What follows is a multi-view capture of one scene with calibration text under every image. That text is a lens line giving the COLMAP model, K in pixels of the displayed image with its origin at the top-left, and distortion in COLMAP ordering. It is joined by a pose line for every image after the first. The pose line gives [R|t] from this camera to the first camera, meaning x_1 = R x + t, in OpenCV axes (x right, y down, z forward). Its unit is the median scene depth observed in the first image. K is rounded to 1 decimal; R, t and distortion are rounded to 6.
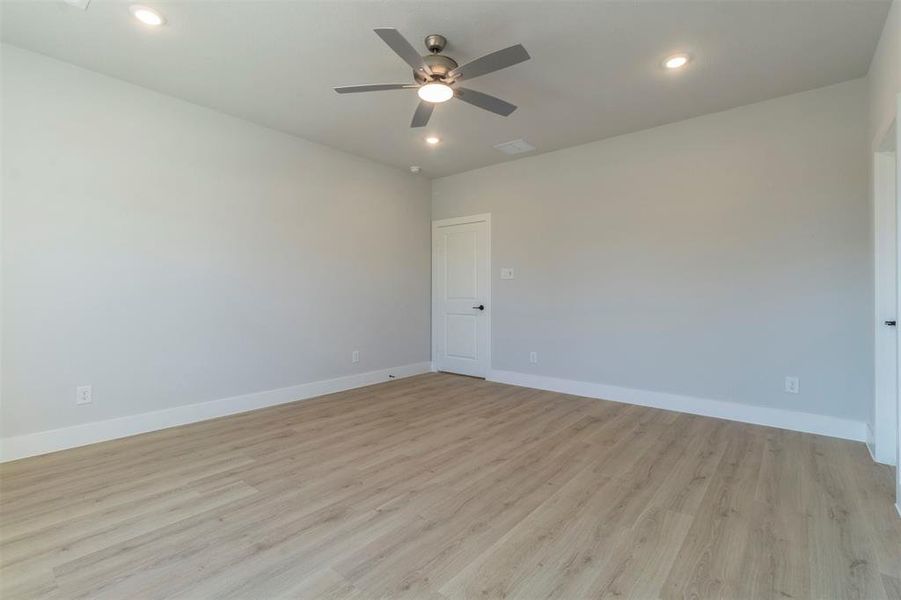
lens RADIAL K [[420.7, 0, 445.1], [0, 420.7, 295.6], [0, 0, 1]] dist [0.002225, -0.001865]
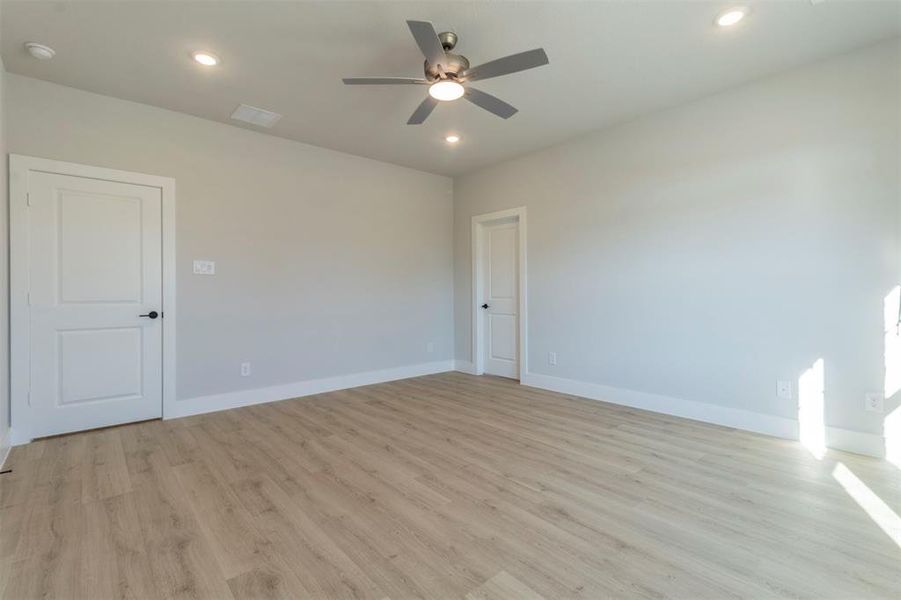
lens RADIAL K [[420.7, 0, 444.8], [0, 420.7, 301.8], [0, 0, 1]] dist [0.002225, -0.001865]
pose [[0.140337, -0.024215, 0.989808, -0.888397], [0.009531, 0.999688, 0.023106, -0.007204], [-0.990058, 0.006191, 0.140524, 0.765759]]
